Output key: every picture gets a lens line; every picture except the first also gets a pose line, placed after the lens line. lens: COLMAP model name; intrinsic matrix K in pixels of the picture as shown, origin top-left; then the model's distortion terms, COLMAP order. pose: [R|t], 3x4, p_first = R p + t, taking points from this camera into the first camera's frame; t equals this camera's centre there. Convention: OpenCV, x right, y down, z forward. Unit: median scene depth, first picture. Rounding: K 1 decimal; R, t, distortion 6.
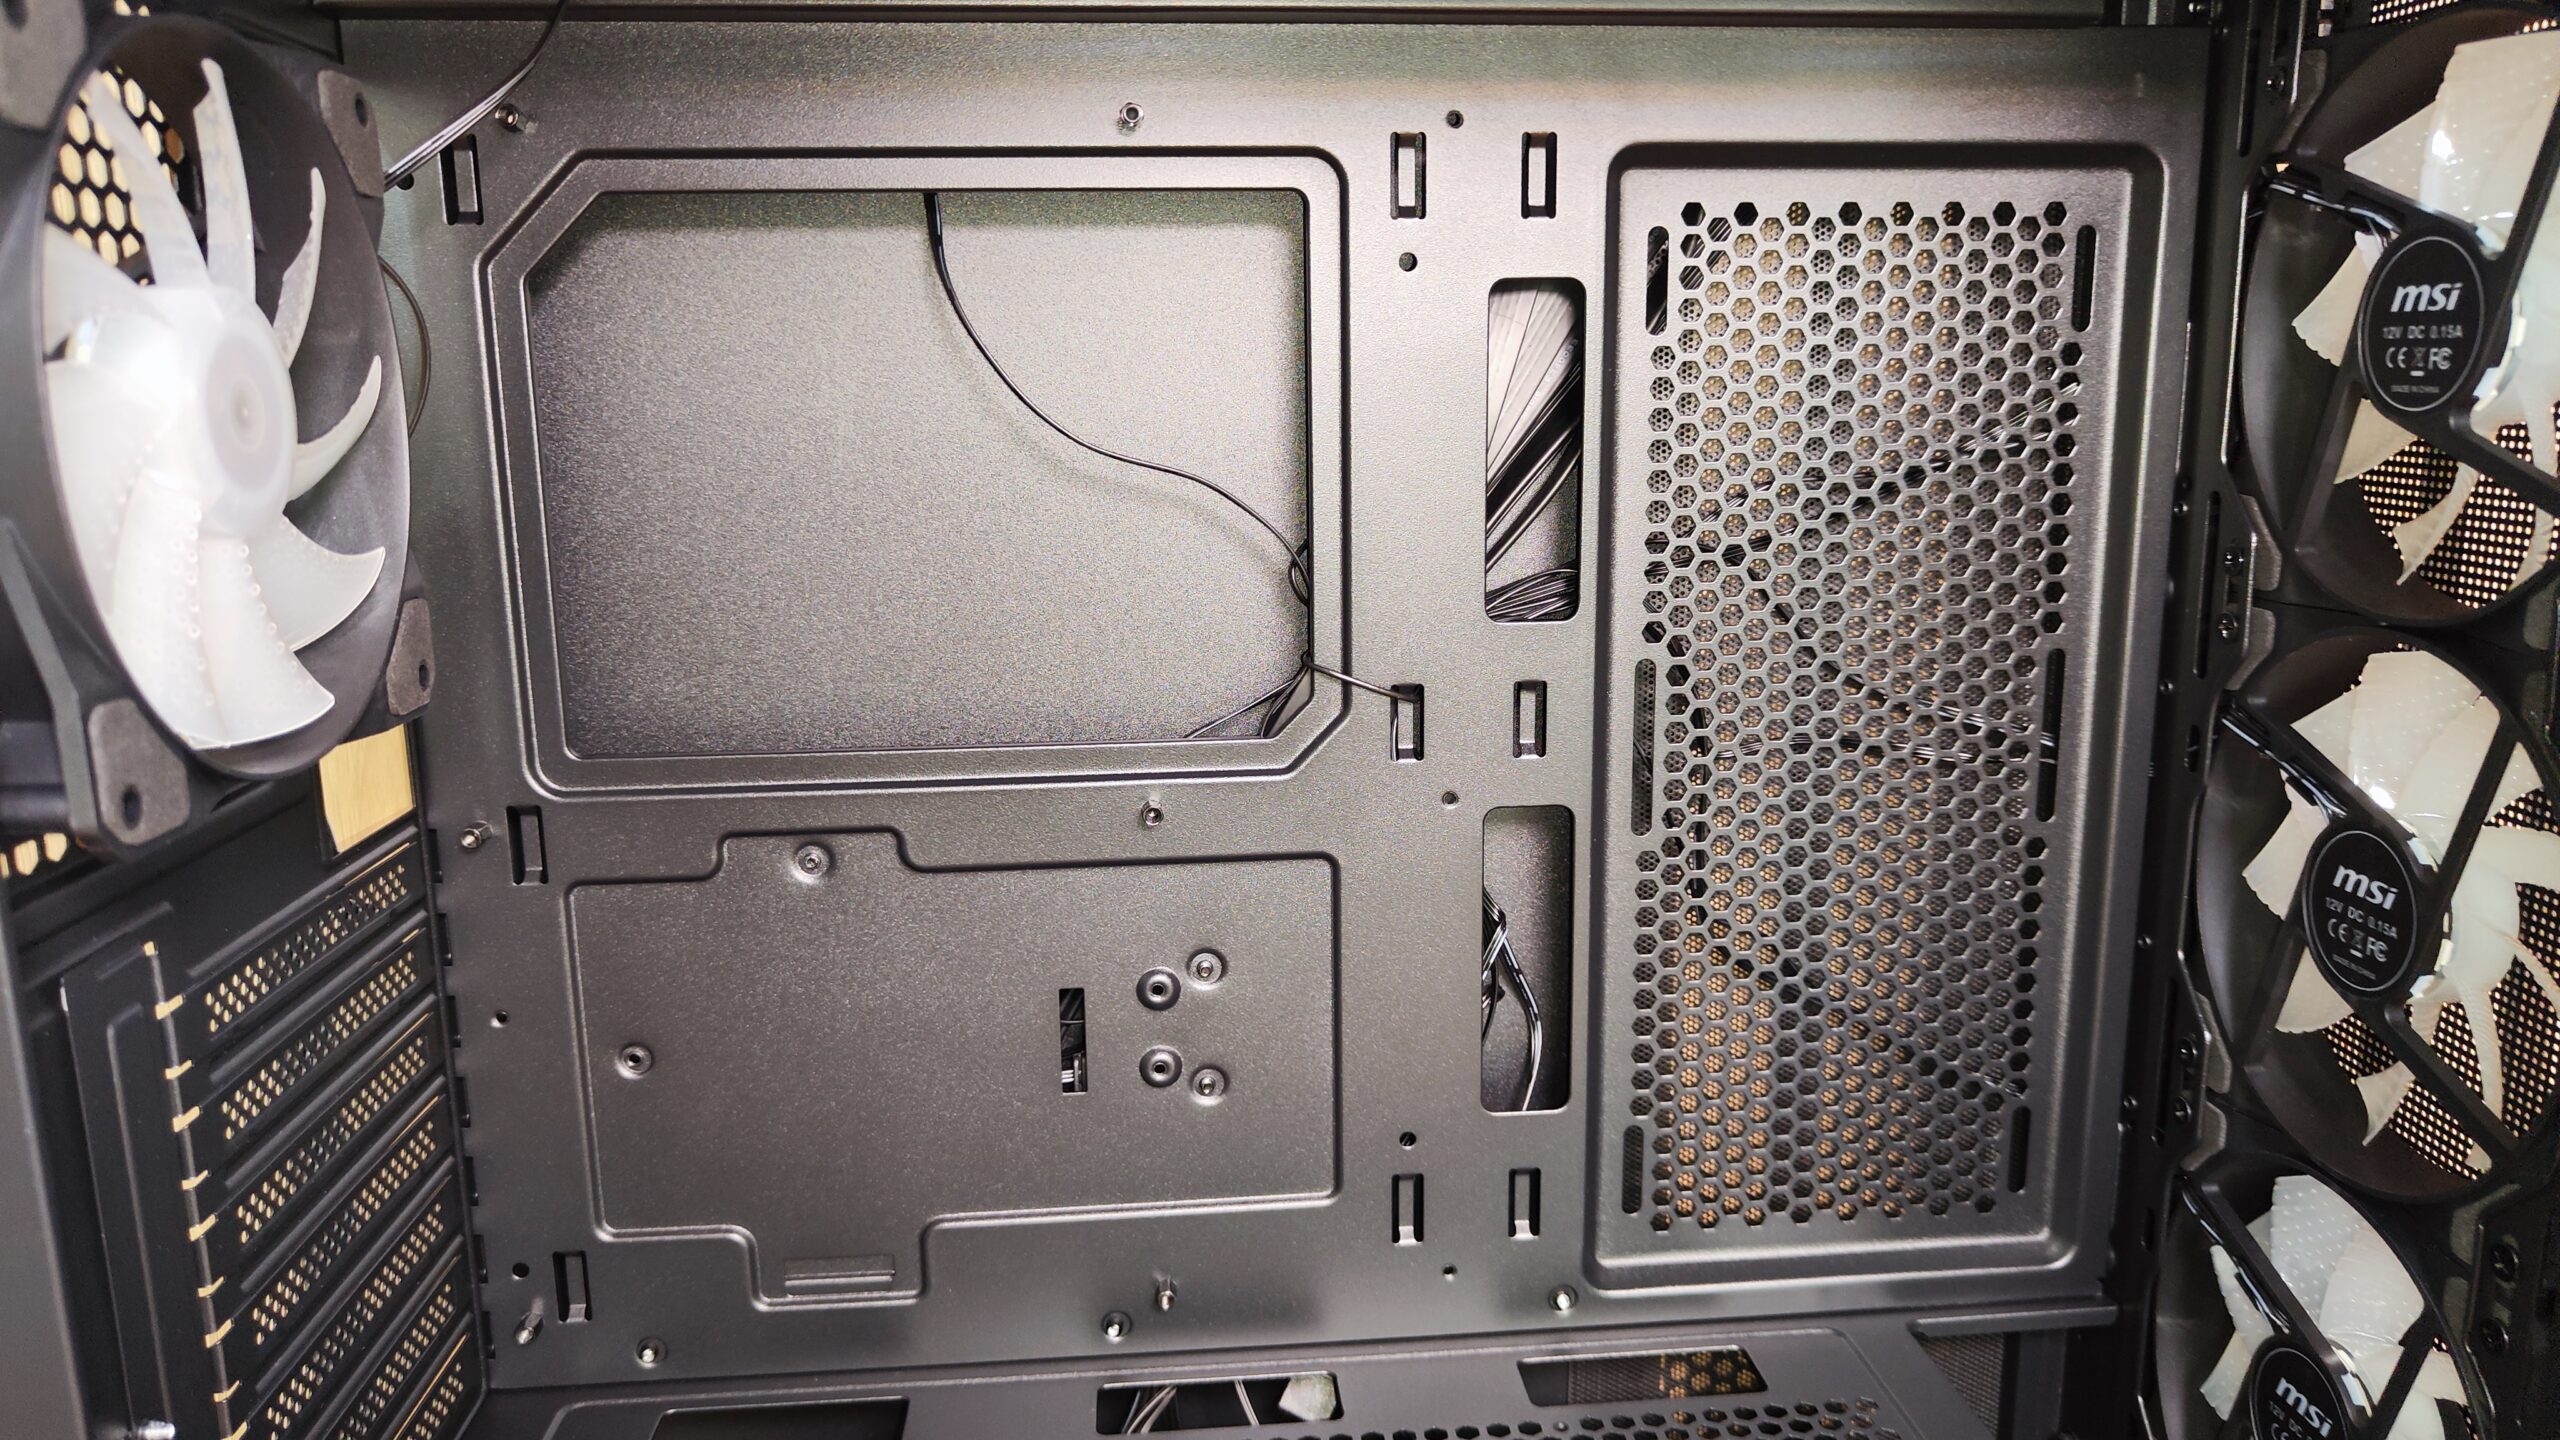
lens RADIAL K [[1820.3, 0, 1280.1], [0, 1820.3, 716.2], [0, 0, 1]] dist [-0.028796, 0.017821]
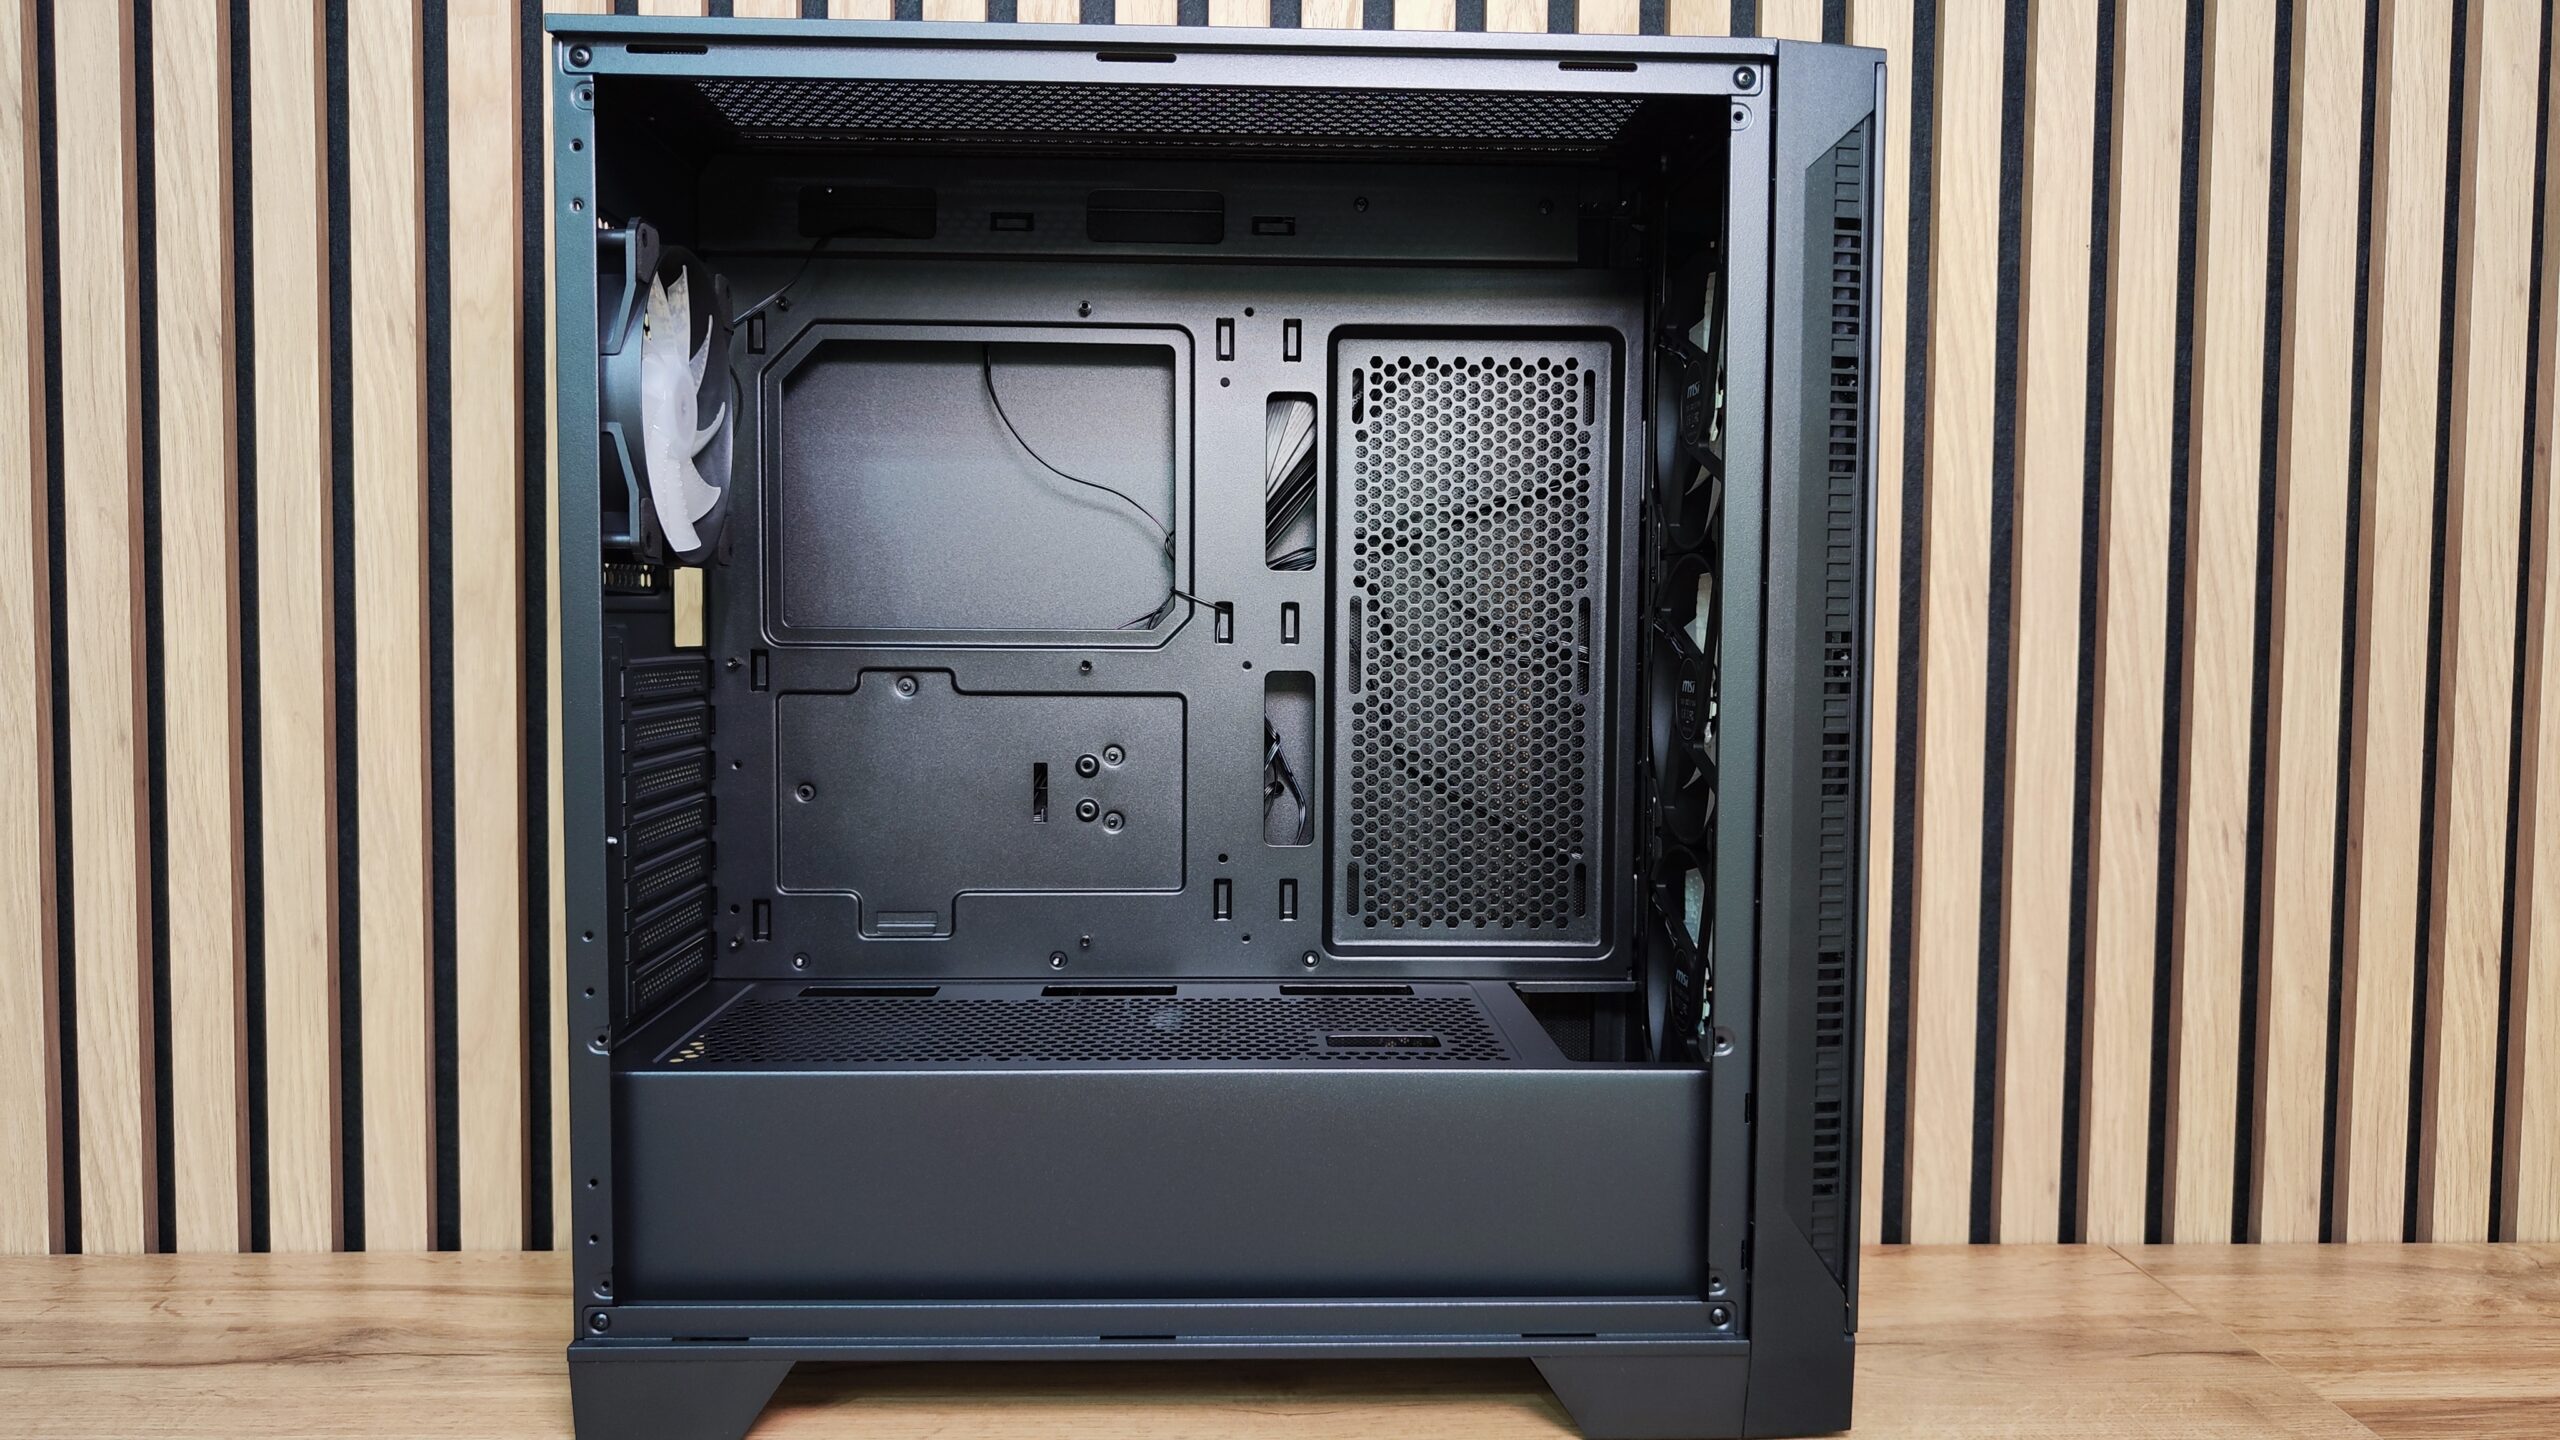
lens RADIAL K [[1820.3, 0, 1277.3], [0, 1820.3, 715.5], [0, 0, 1]] dist [-0.028796, 0.017821]
pose [[0.998536, 0.022201, -0.049317, 0.216005], [-0.029082, 0.989222, -0.143503, 0.359130], [0.045600, 0.144727, 0.988420, -0.824231]]
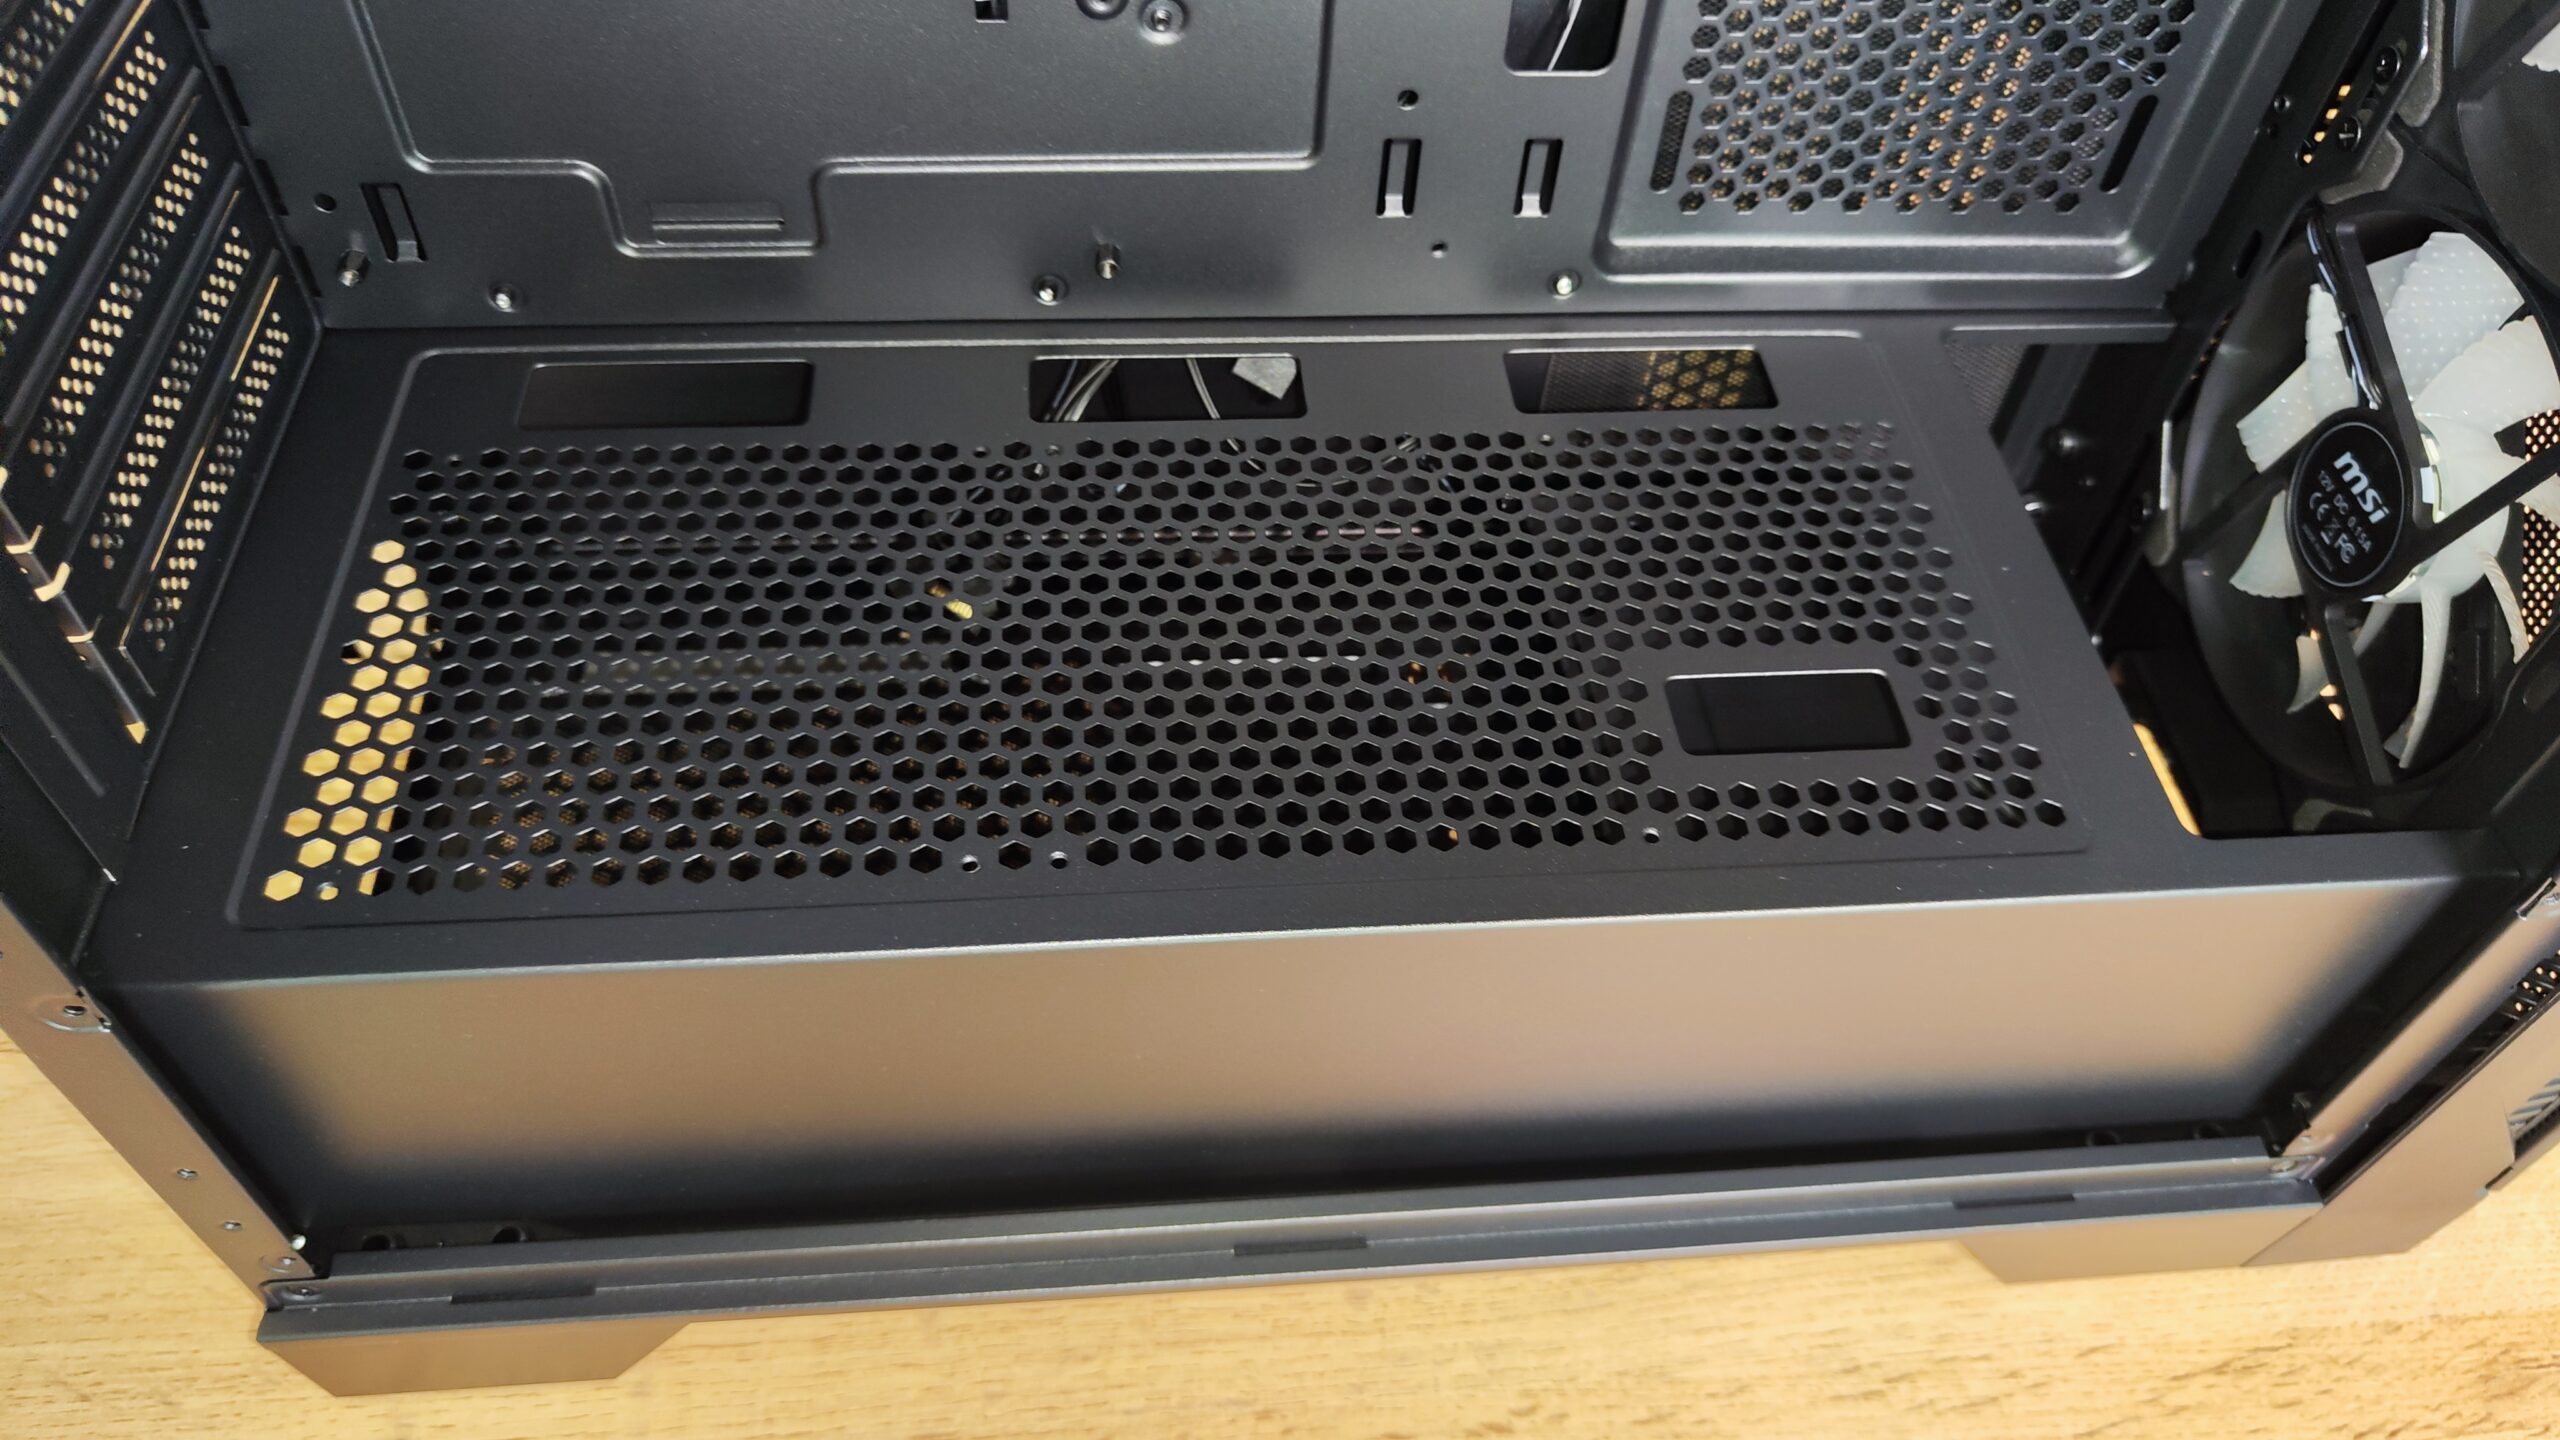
lens RADIAL K [[1820.3, 0, 1291.8], [0, 1820.3, 699.0], [0, 0, 1]] dist [-0.028796, 0.017821]
pose [[0.997696, 0.040931, 0.054106, -0.014441], [-0.065682, 0.782467, 0.619218, -0.056203], [-0.016991, -0.621345, 0.783353, 0.205053]]
